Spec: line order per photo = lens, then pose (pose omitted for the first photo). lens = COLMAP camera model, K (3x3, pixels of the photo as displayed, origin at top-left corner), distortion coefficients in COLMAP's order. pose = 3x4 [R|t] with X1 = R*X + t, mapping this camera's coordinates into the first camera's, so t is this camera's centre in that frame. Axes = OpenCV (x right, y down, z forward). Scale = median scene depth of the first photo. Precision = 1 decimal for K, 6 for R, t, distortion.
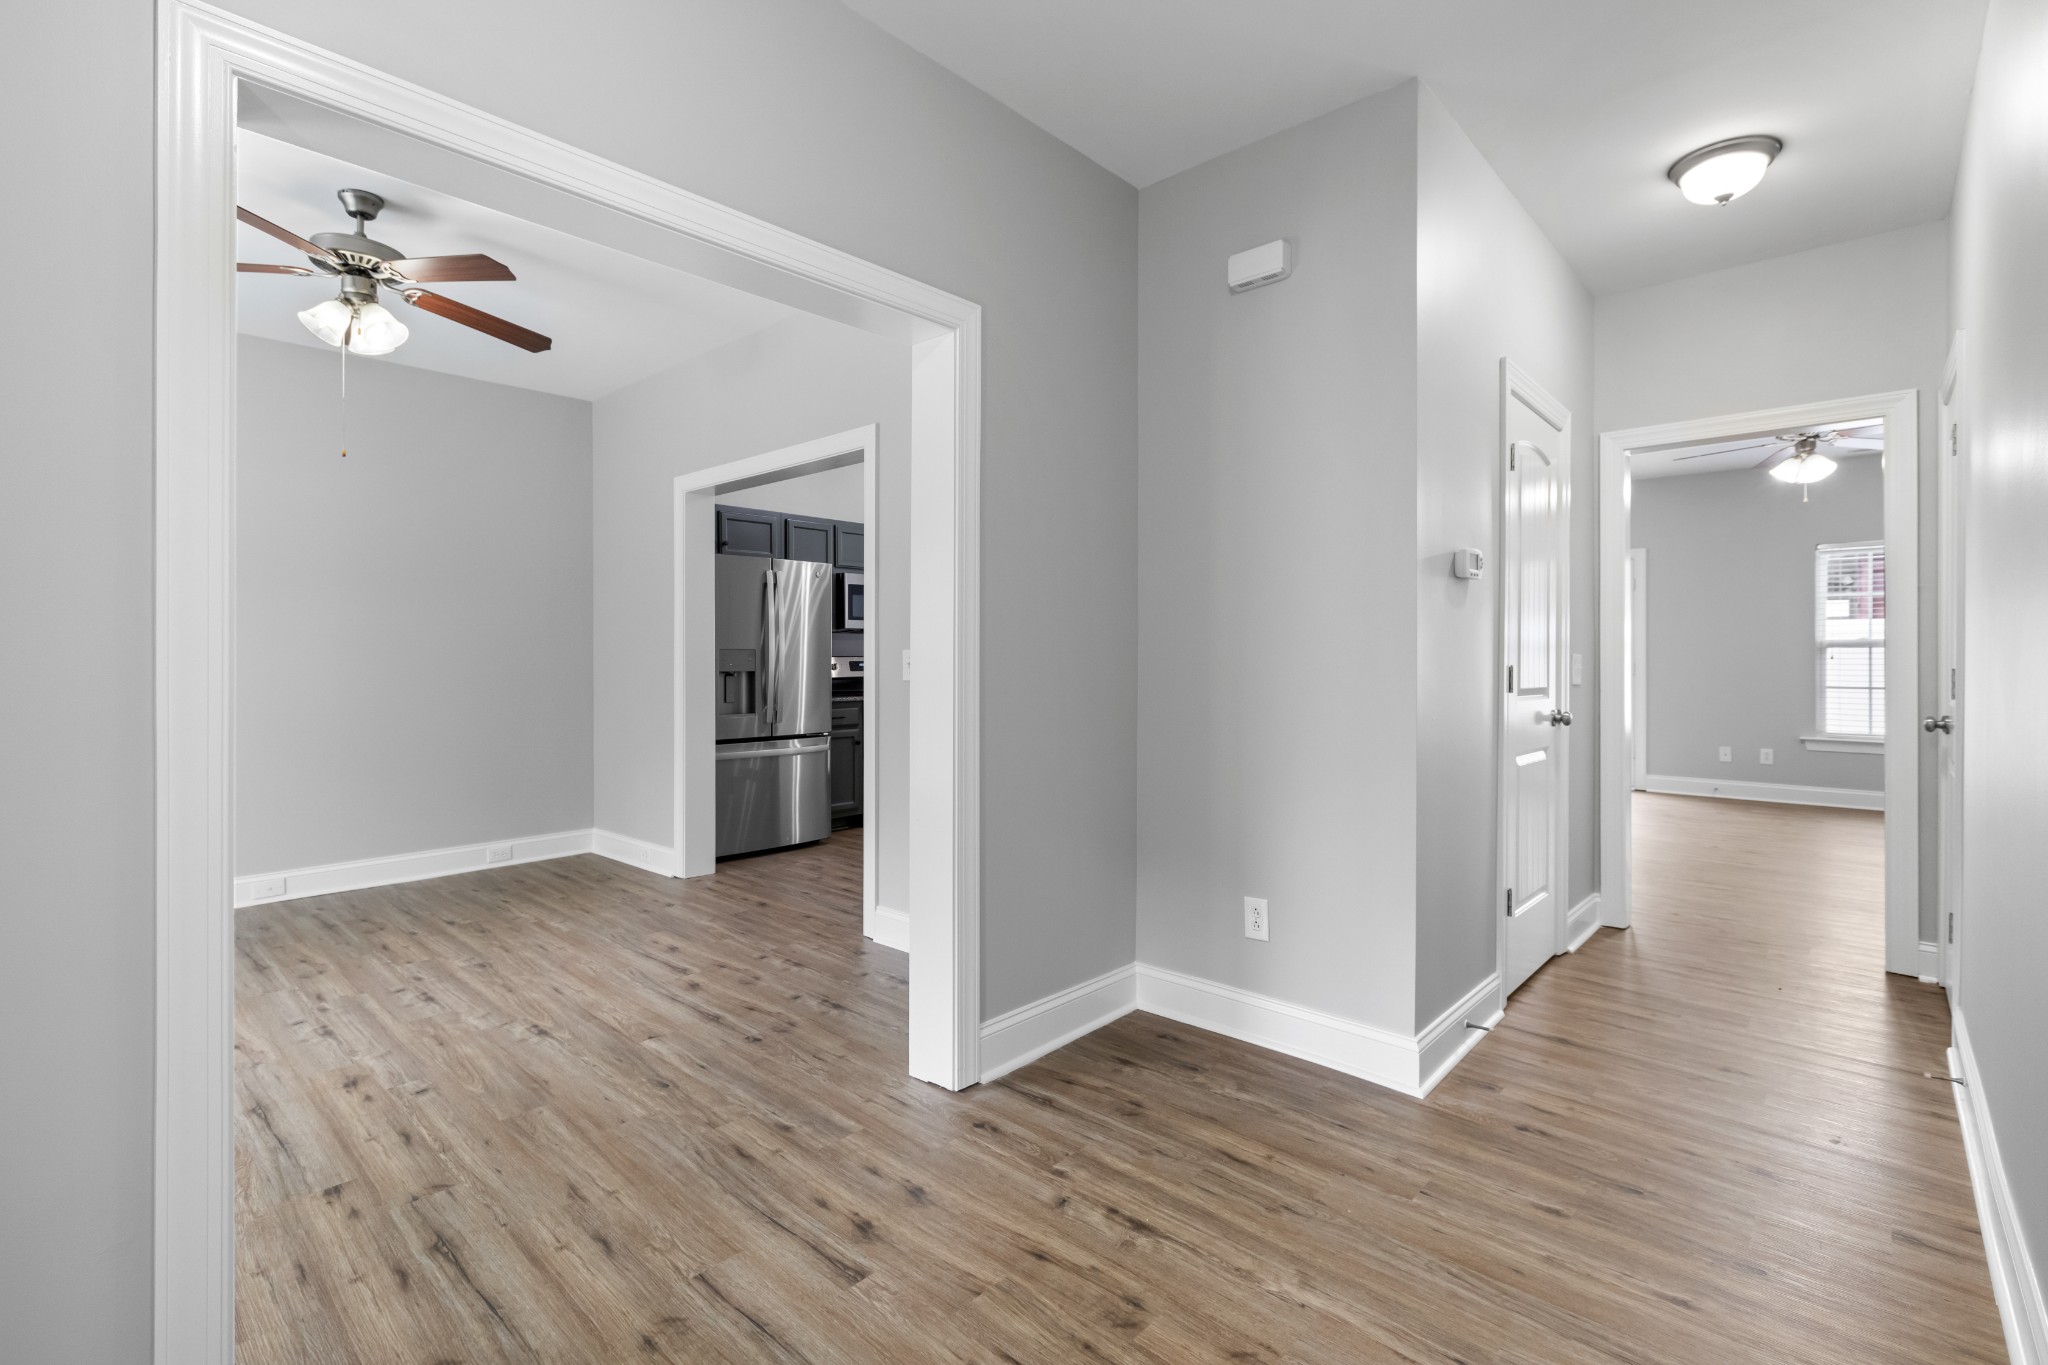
lens RADIAL K [[929.2, 0, 1018.1], [0, 929.2, 661.6], [0, 0, 1]] dist [0.001556, -0.001543]
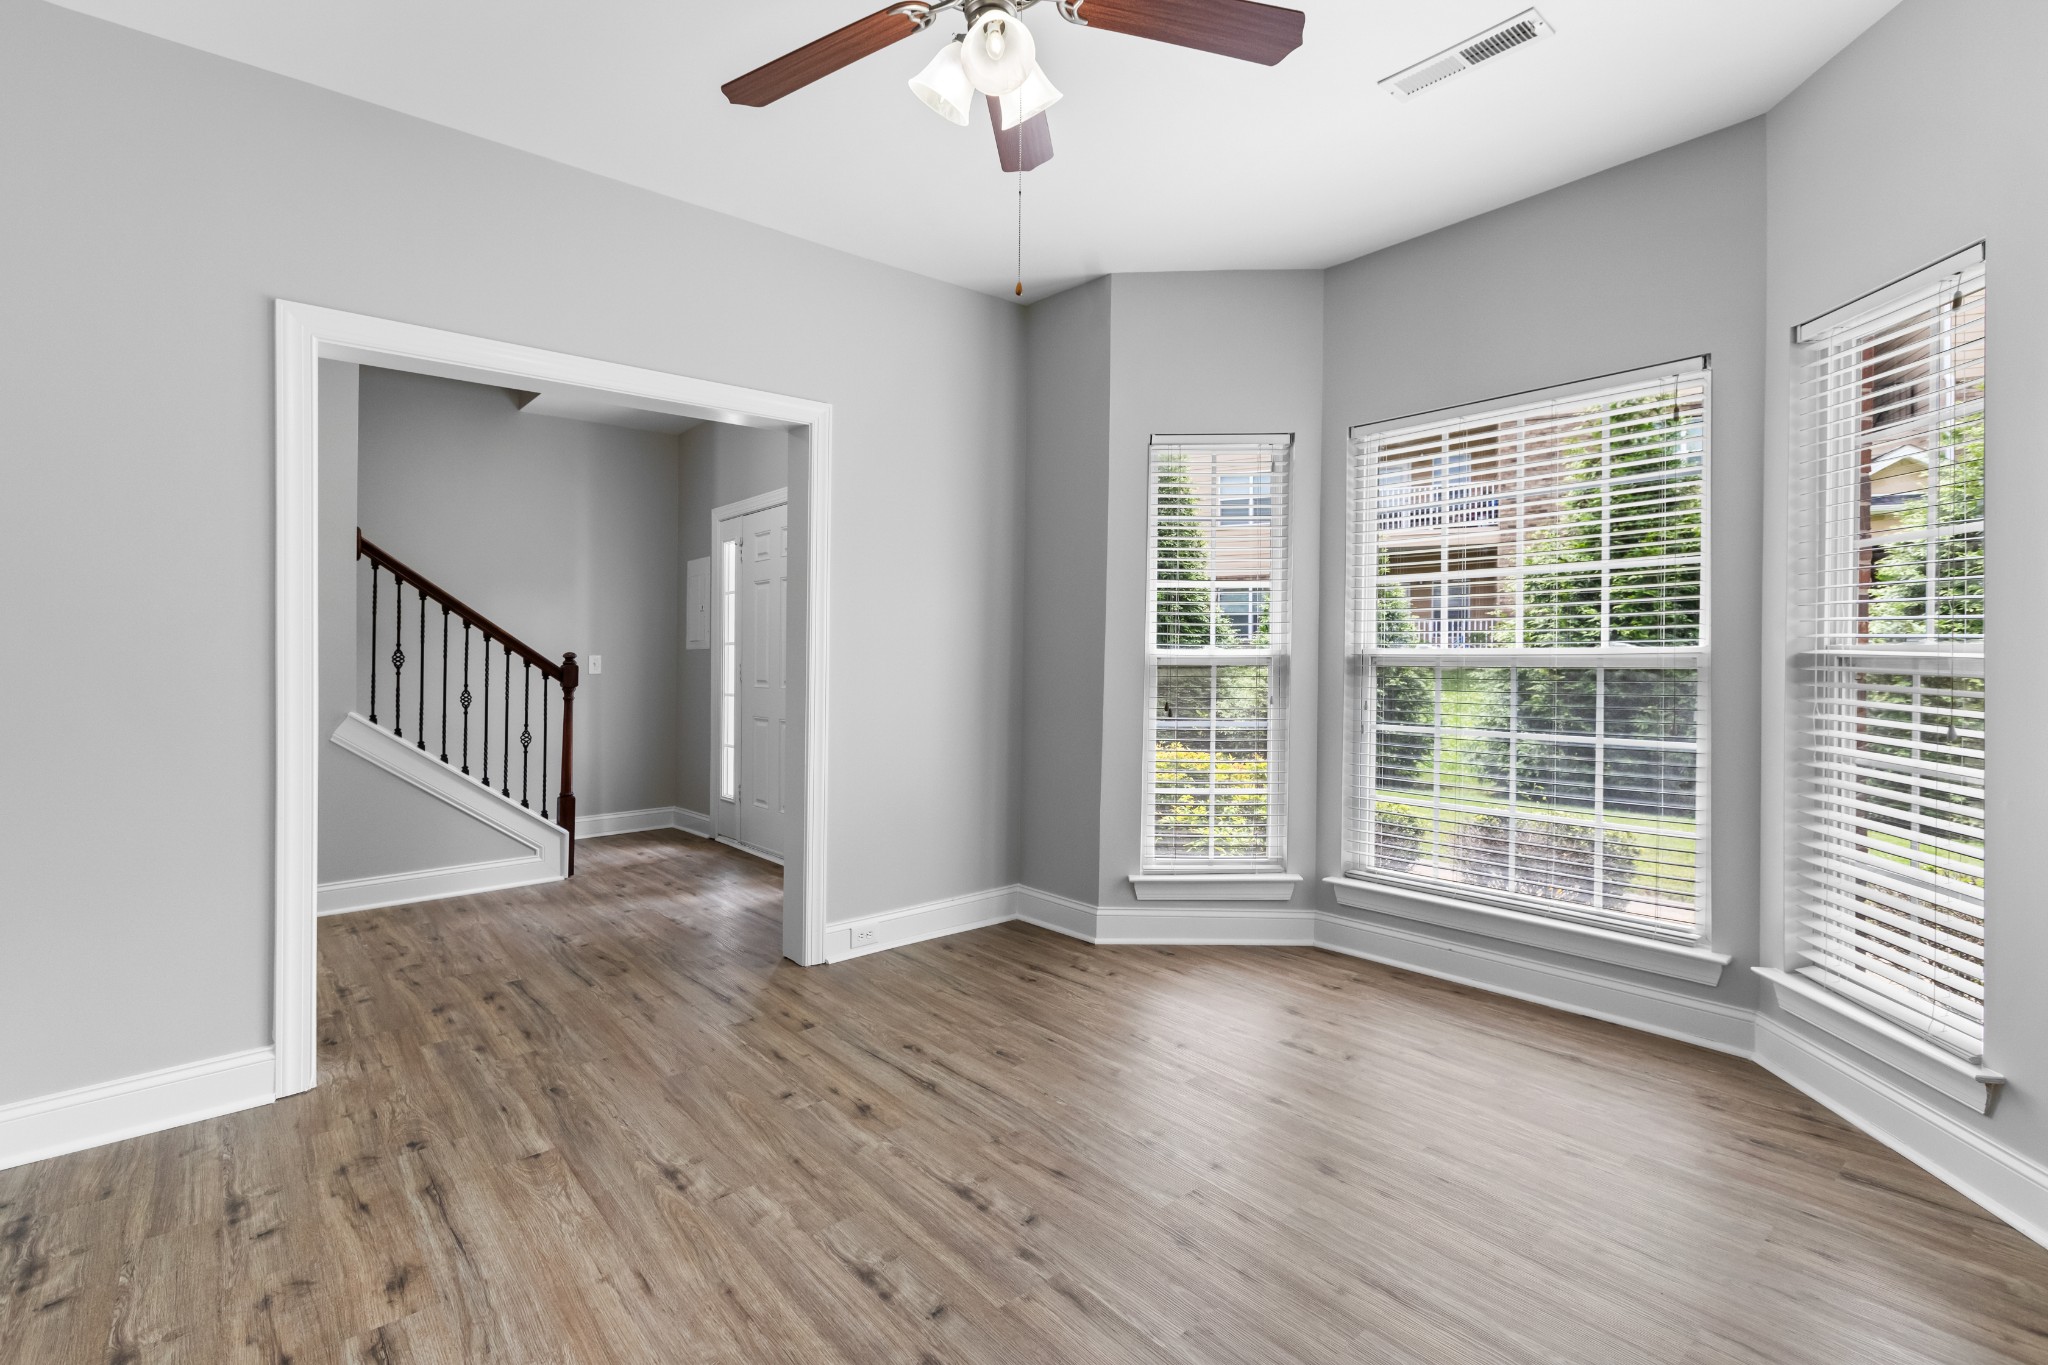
lens RADIAL K [[929.2, 0, 1018.1], [0, 929.2, 661.6], [0, 0, 1]] dist [0.001556, -0.001543]
pose [[-0.993444, 0.007267, 0.114091, -0.947040], [0.008517, 0.999909, 0.010473, -0.007633], [-0.114005, 0.011376, -0.993415, 1.842345]]
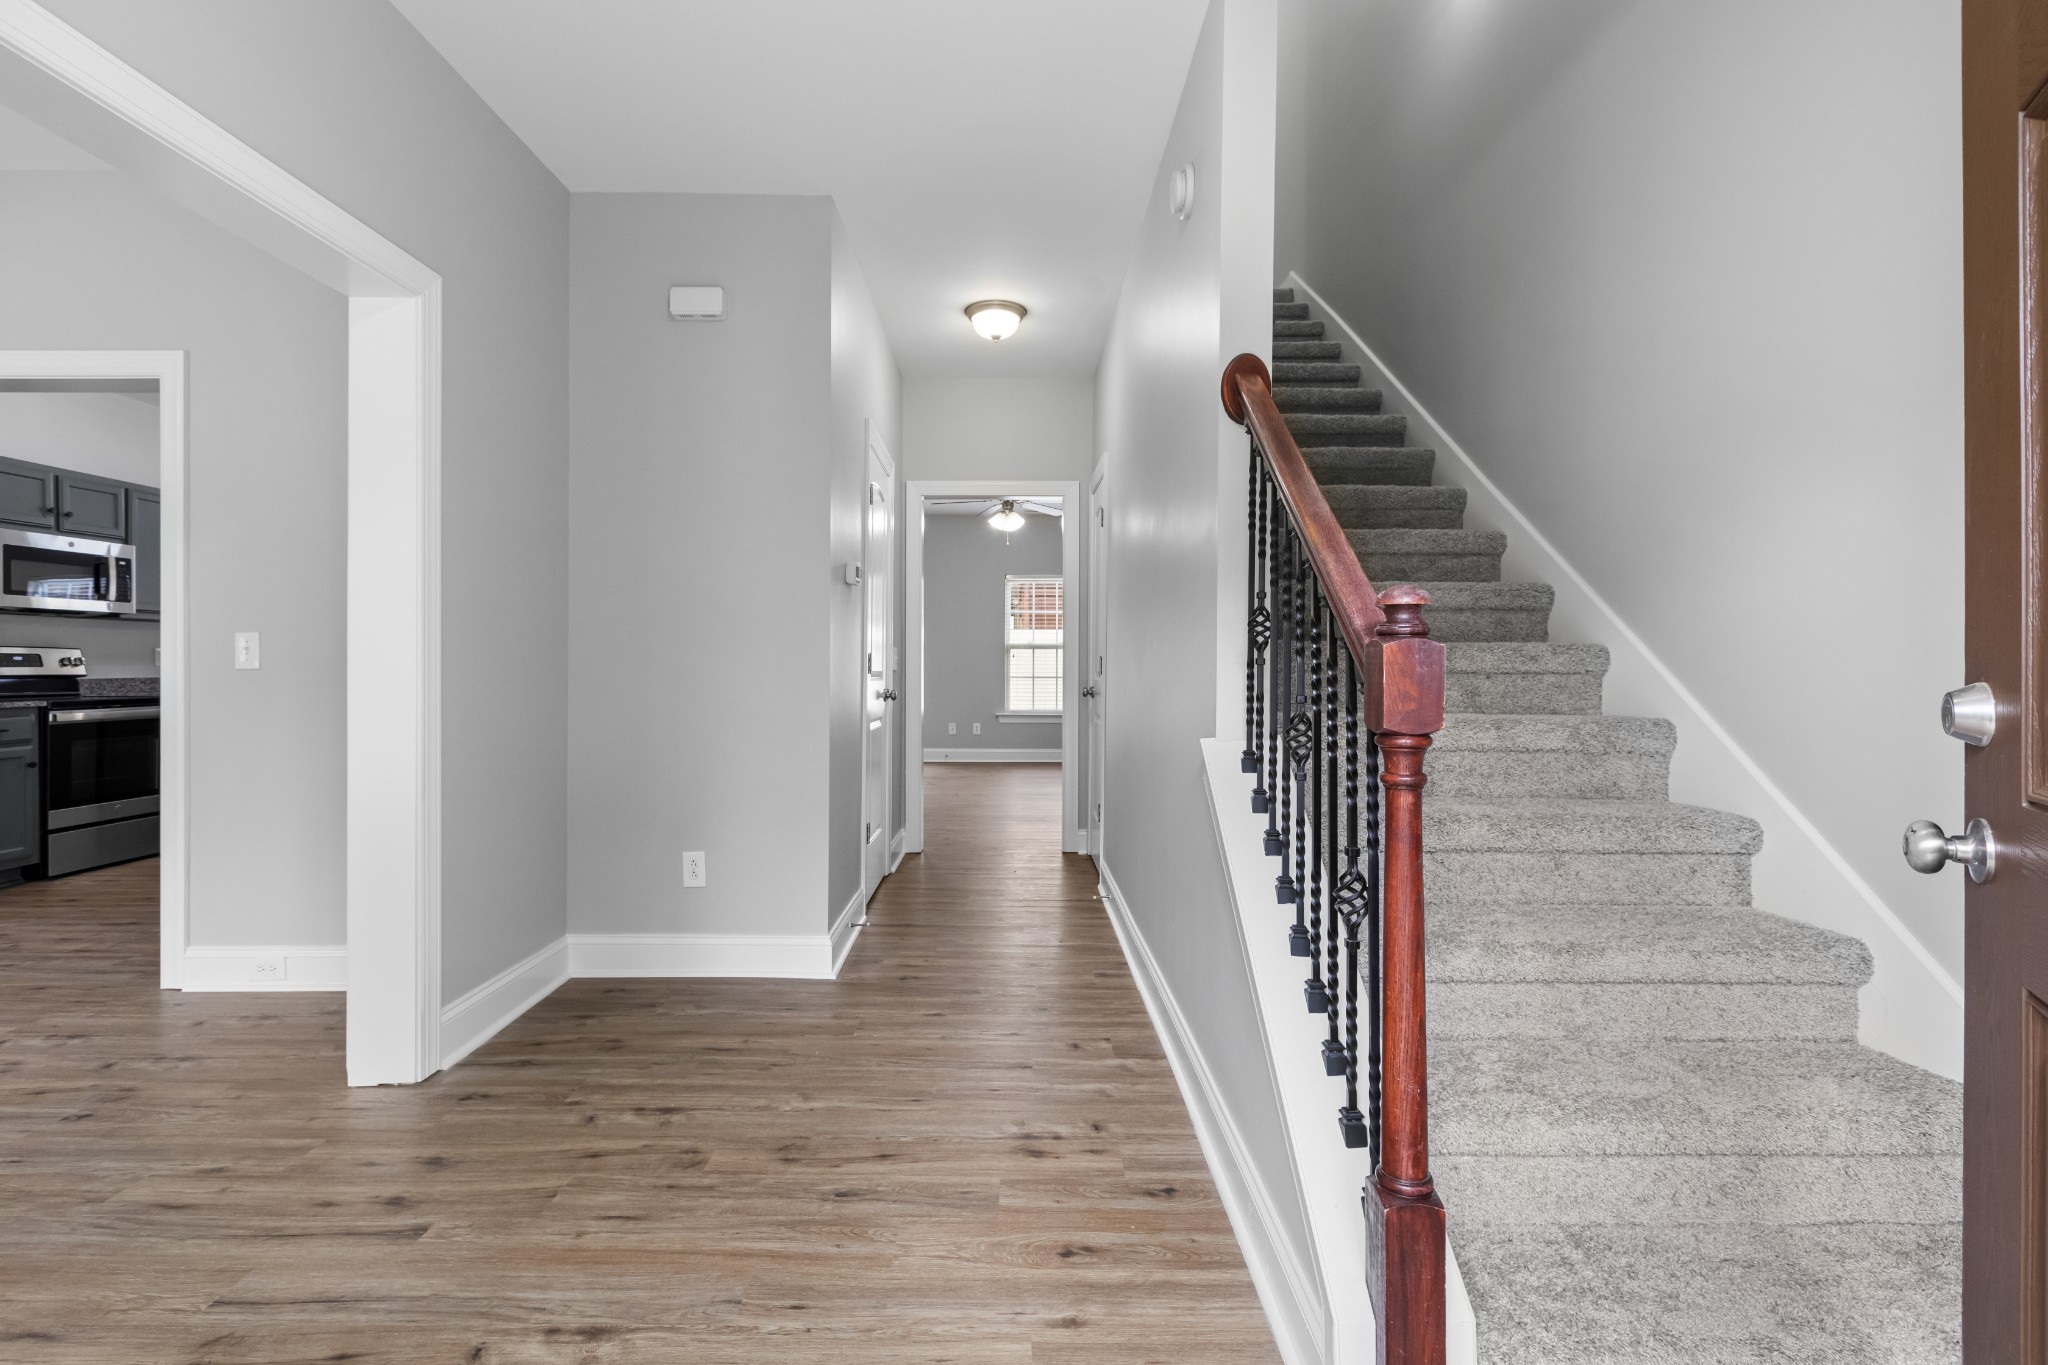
lens RADIAL K [[941.0, 0, 1018.1], [0, 941.0, 678.3], [0, 0, 1]] dist [0.002855, -0.001749]
pose [[0.731155, -0.010539, 0.682130, -0.259389], [0.000929, 0.999895, 0.014453, 0.024400], [-0.682211, -0.009934, 0.731088, -0.135454]]
